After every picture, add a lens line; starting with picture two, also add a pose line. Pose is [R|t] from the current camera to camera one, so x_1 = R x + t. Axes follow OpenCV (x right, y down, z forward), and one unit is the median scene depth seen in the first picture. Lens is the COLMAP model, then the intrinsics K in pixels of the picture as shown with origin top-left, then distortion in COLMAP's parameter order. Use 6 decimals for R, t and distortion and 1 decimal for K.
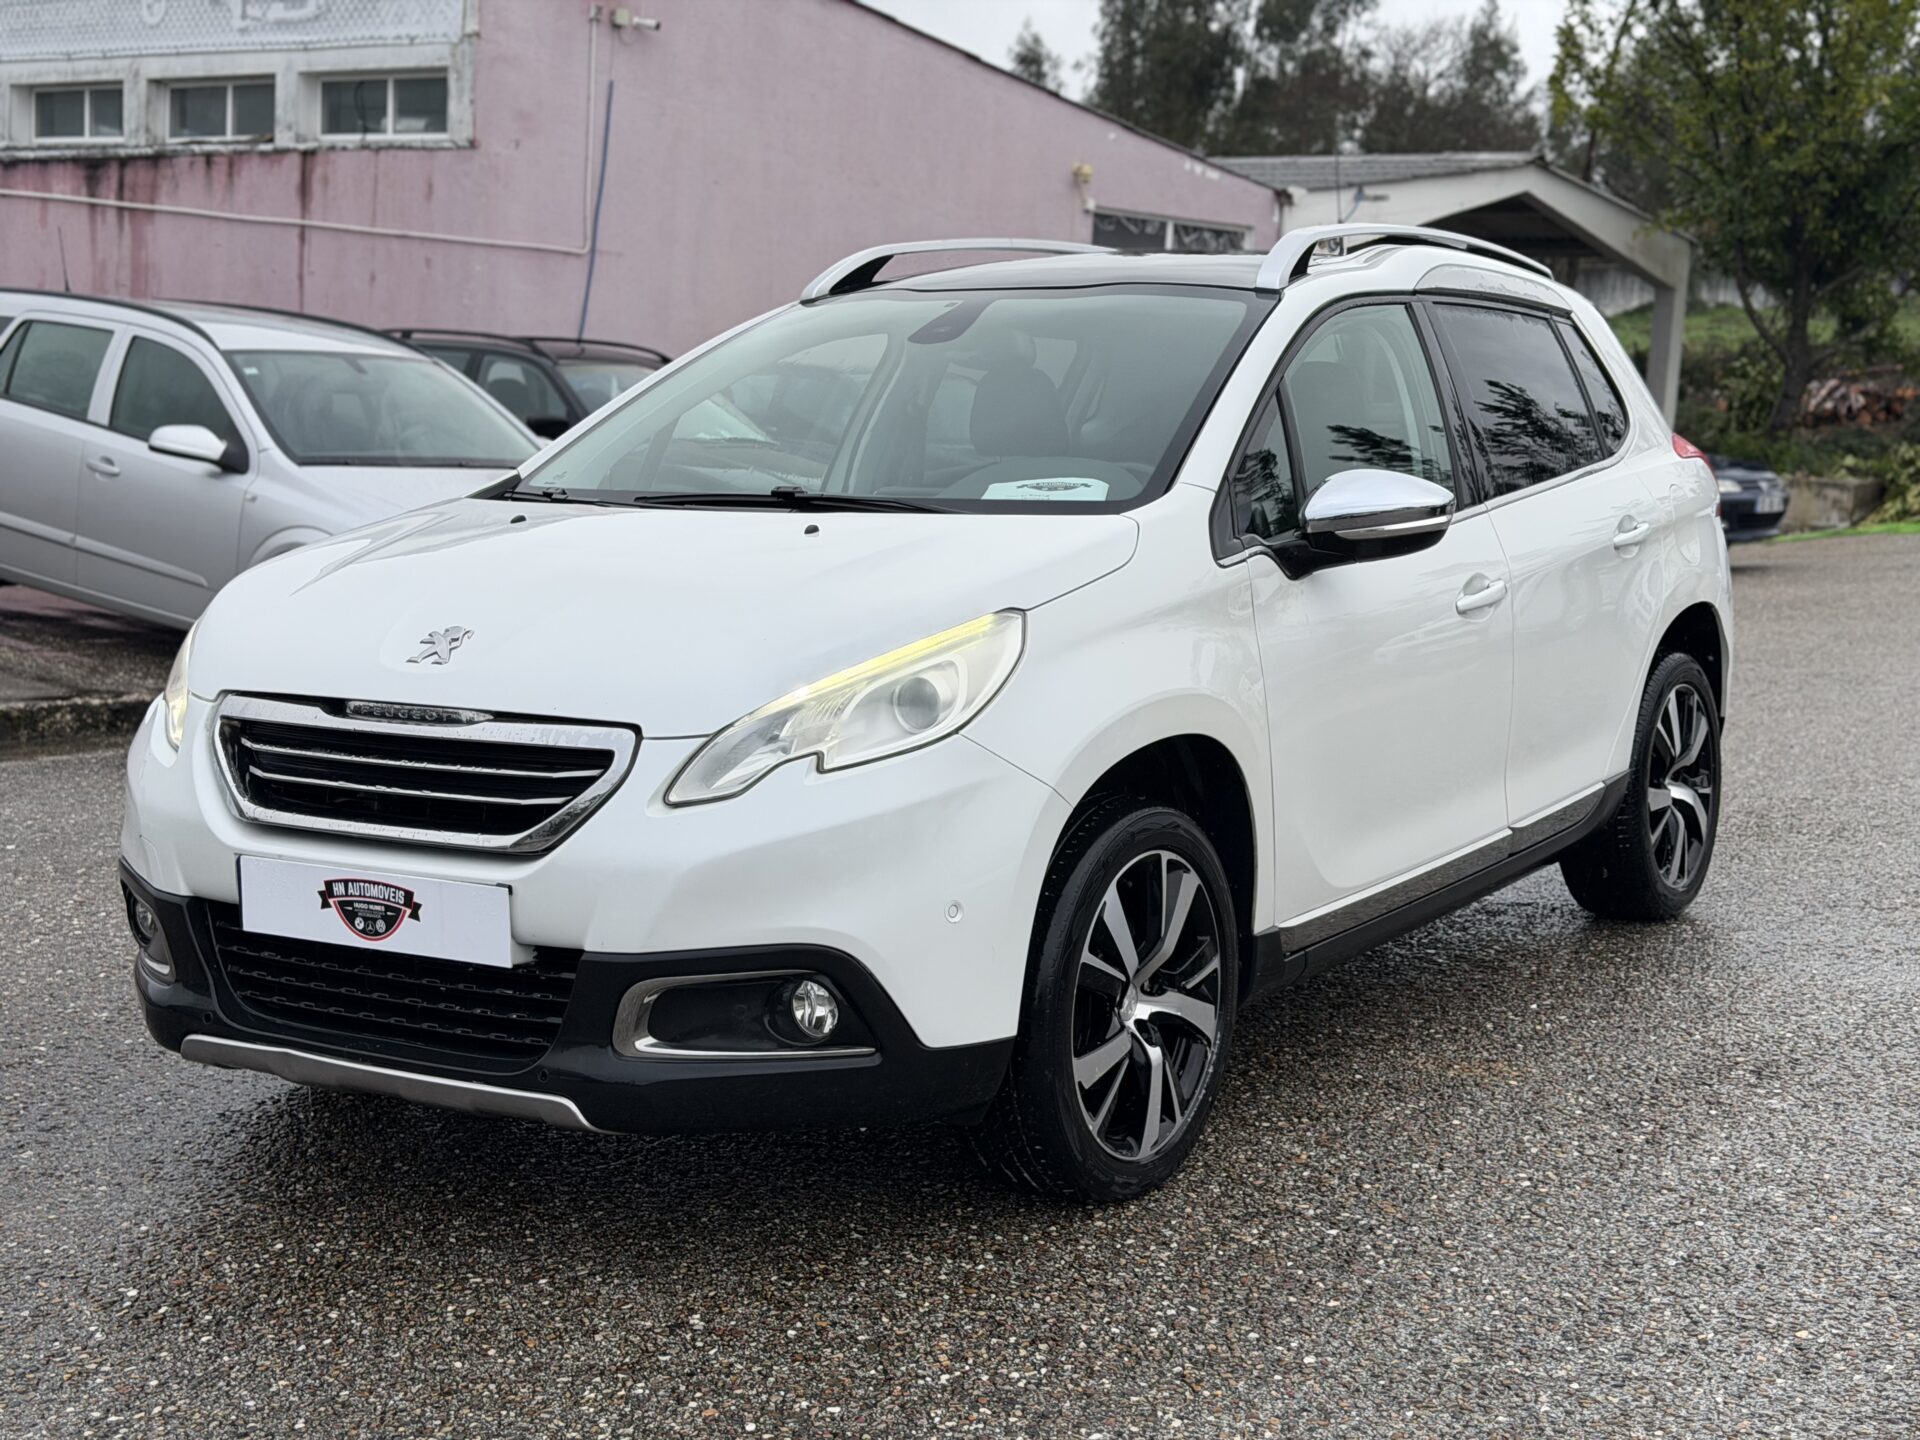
lens RADIAL K [[2696.6, 0, 965.2], [0, 2696.6, 712.6], [0, 0, 1]] dist [0.150522, 0.000000]
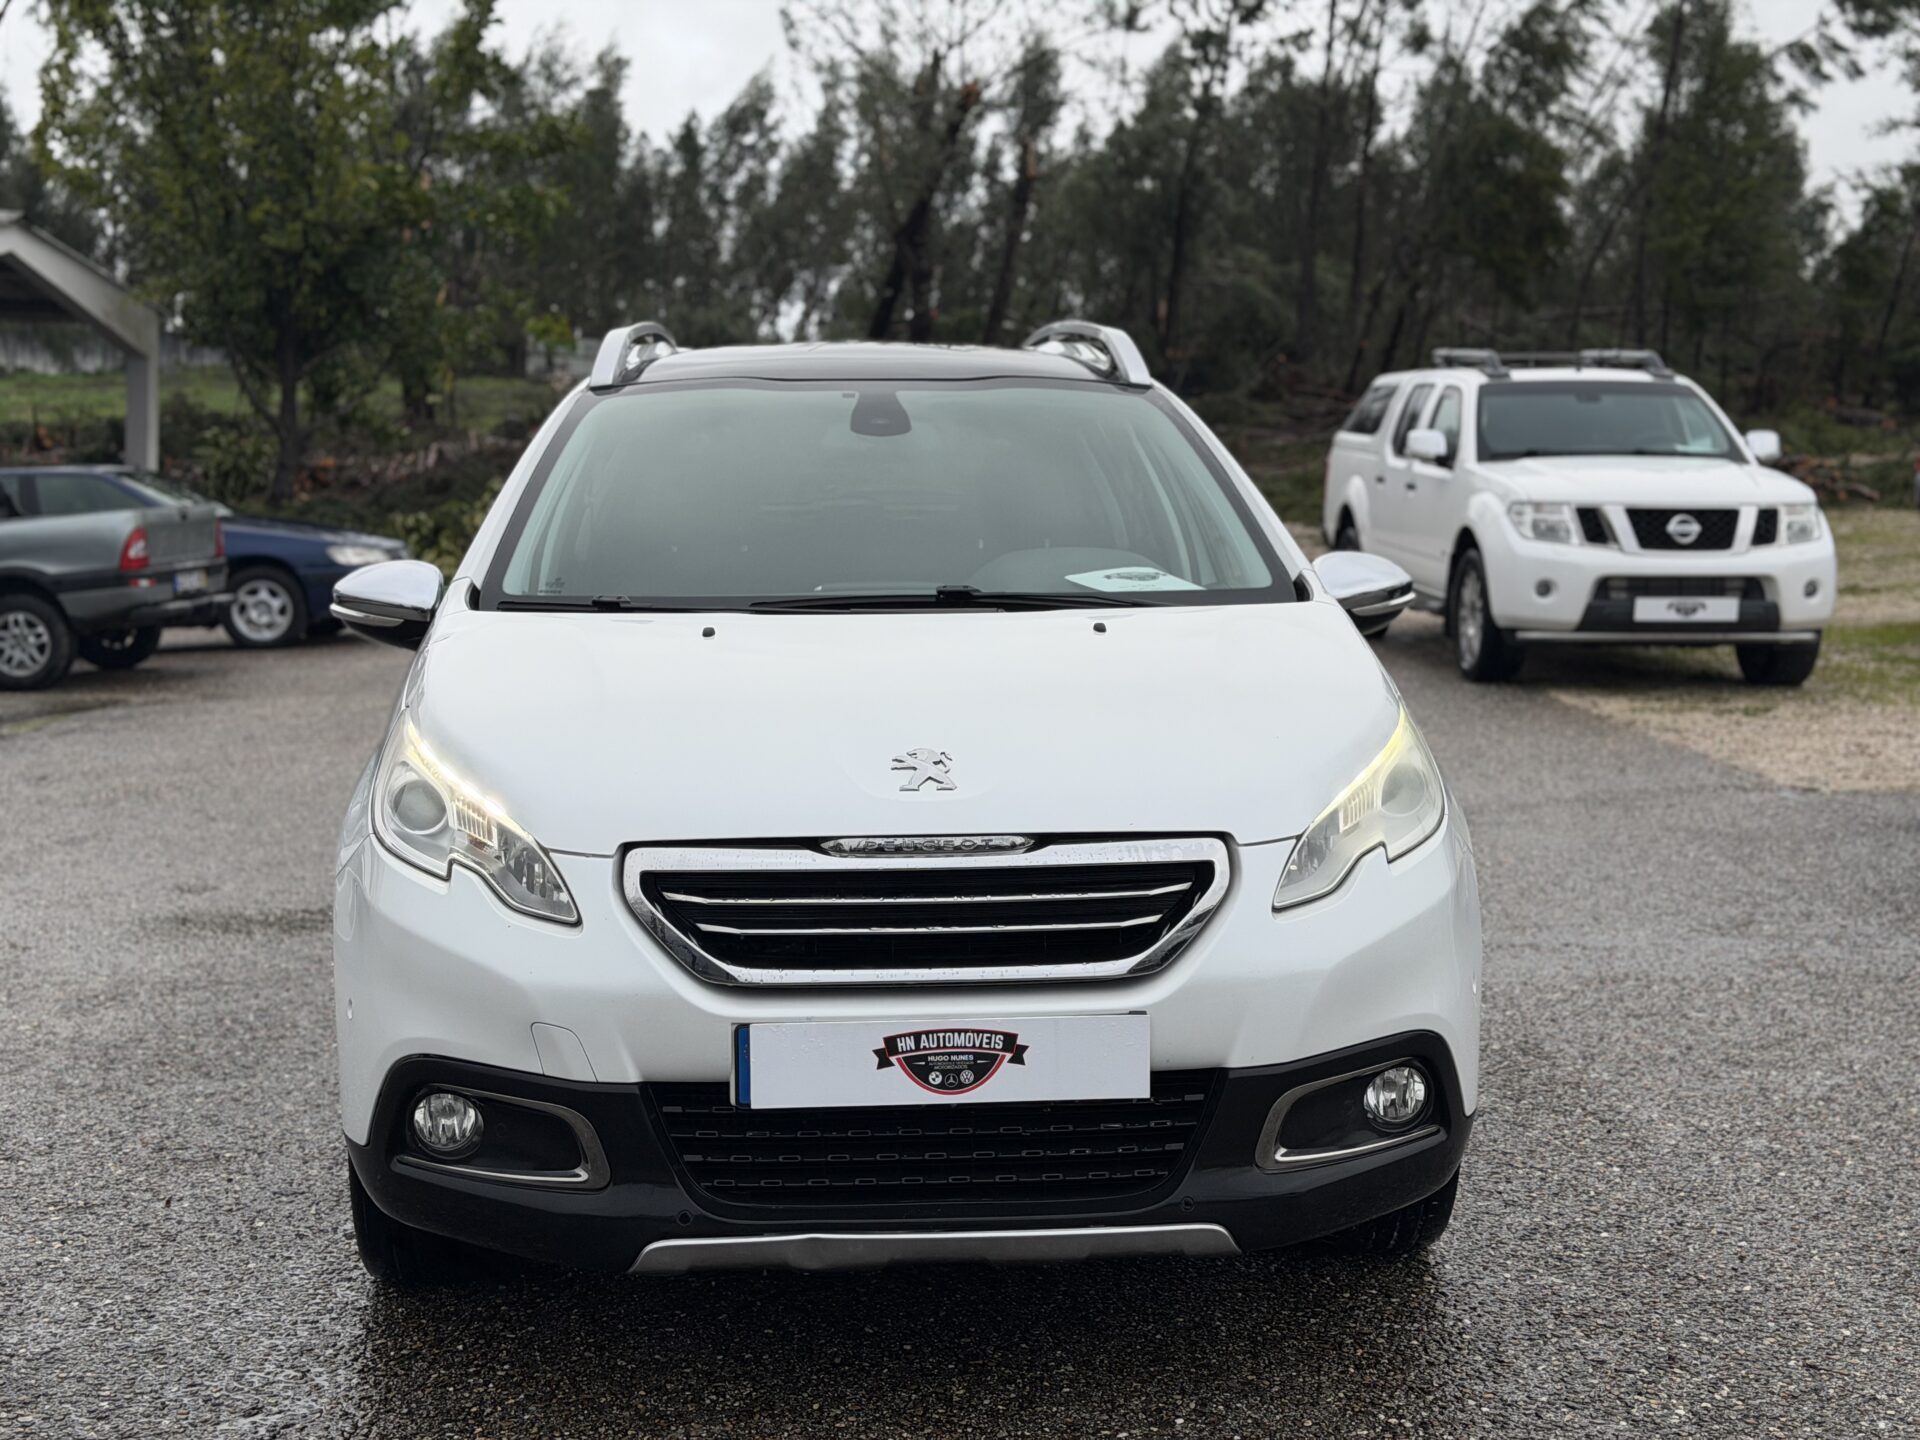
lens RADIAL K [[2696.6, 0, 964.4], [0, 2696.6, 729.1], [0, 0, 1]] dist [0.150522, 0.000000]
pose [[0.811151, -0.067892, 0.580882, -0.731772], [0.078103, 0.996917, 0.007454, -0.045518], [-0.579598, 0.039322, 0.813953, 0.245461]]
